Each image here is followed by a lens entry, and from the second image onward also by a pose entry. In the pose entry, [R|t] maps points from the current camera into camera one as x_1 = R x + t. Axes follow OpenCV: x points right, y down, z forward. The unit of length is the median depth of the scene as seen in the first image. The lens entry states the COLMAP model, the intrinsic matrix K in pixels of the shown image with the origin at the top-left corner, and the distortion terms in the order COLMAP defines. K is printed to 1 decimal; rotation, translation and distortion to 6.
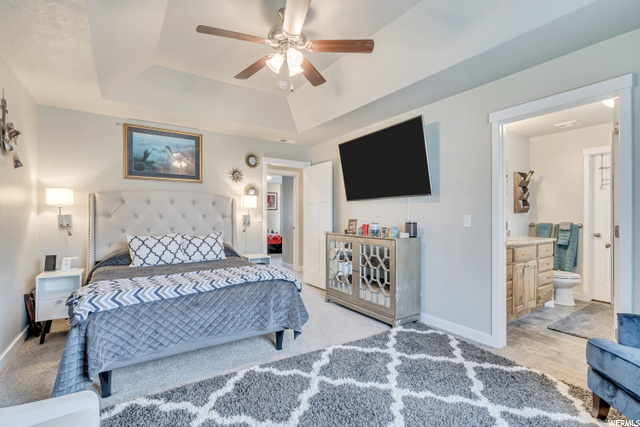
lens RADIAL K [[292.5, 0, 317.0], [0, 292.5, 216.4], [0, 0, 1]] dist [-0.001671, -0.000064]
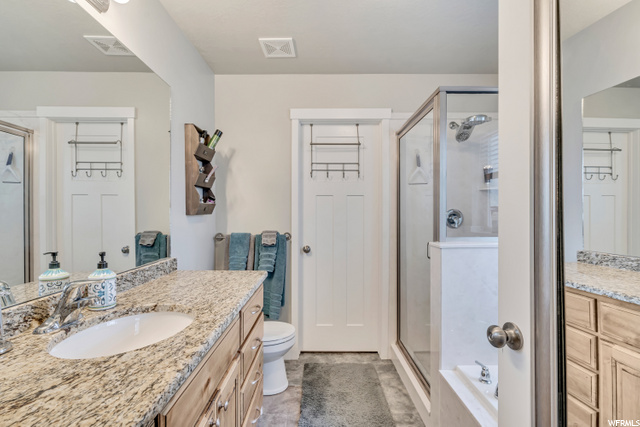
lens RADIAL K [[292.5, 0, 319.3], [0, 292.5, 211.5], [0, 0, 1]] dist [-0.001671, -0.000064]
pose [[0.554049, -0.004486, 0.832472, 0.418421], [0.000453, 0.999987, 0.005087, -0.020464], [-0.832484, -0.002441, 0.554043, 0.586035]]
